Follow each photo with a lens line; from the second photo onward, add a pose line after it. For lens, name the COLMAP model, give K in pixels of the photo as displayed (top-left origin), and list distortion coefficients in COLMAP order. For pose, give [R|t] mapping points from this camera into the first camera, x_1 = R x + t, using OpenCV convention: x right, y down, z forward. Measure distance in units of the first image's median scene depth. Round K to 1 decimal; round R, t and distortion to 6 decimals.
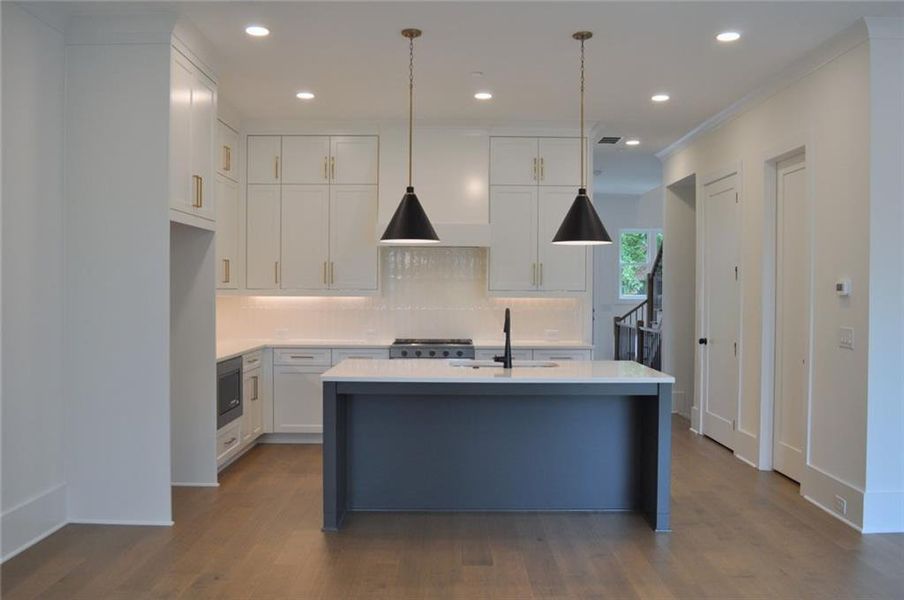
lens RADIAL K [[774.8, 0, 452.0], [0, 774.8, 300.0], [0, 0, 1]] dist [-0.092682, 0.006633]
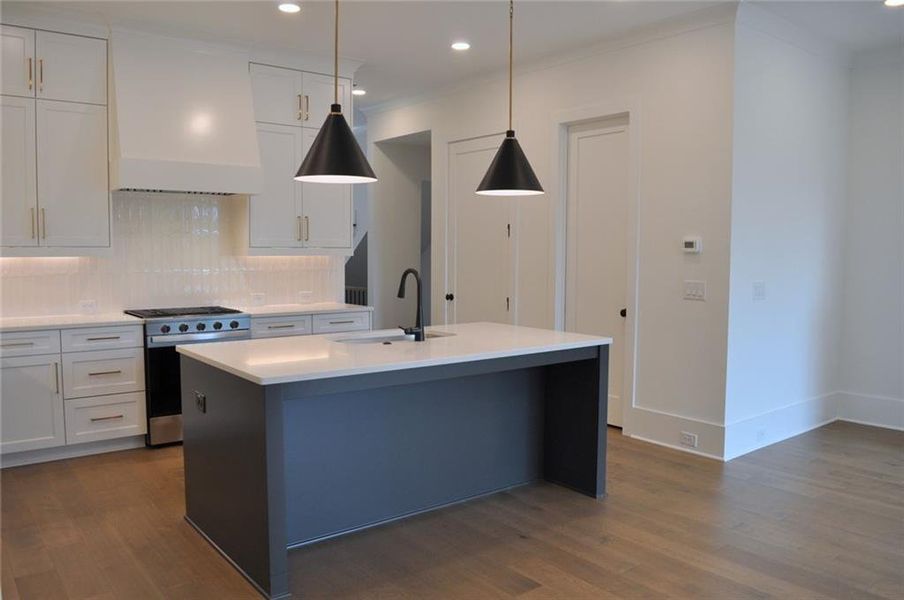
lens RADIAL K [[703.0, 0, 452.0], [0, 703.0, 300.0], [0, 0, 1]] dist [-0.091550, 0.013058]
pose [[0.784660, -0.045380, 0.618263, -0.280927], [0.006544, 0.997868, 0.064937, -0.003351], [-0.619892, -0.046908, 0.783284, 0.301425]]
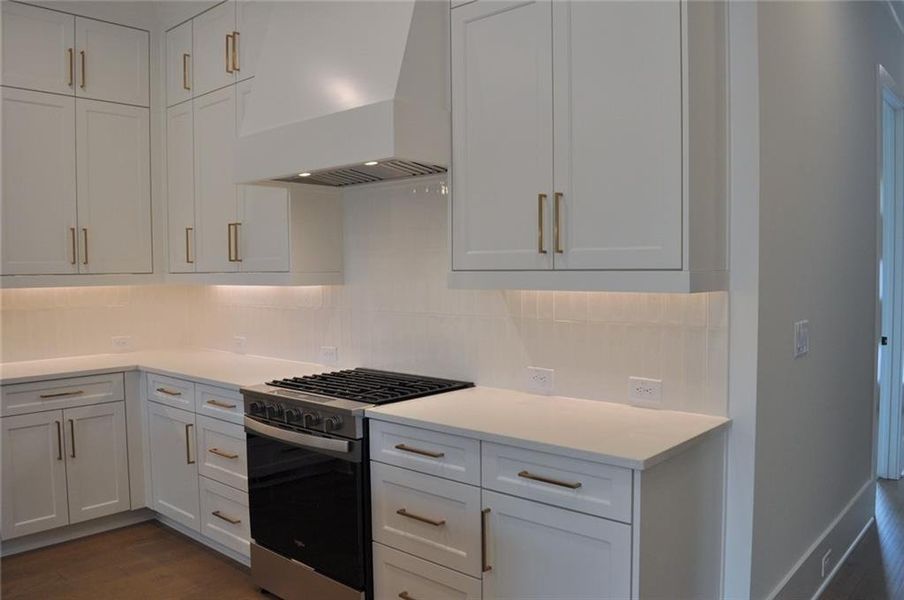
lens RADIAL K [[703.0, 0, 452.0], [0, 703.0, 300.0], [0, 0, 1]] dist [-0.091550, 0.013058]
pose [[0.746091, 0.016198, -0.665647, 0.328616], [0.003135, 0.999608, 0.027838, -0.008470], [0.665837, -0.022857, 0.745747, 0.814568]]
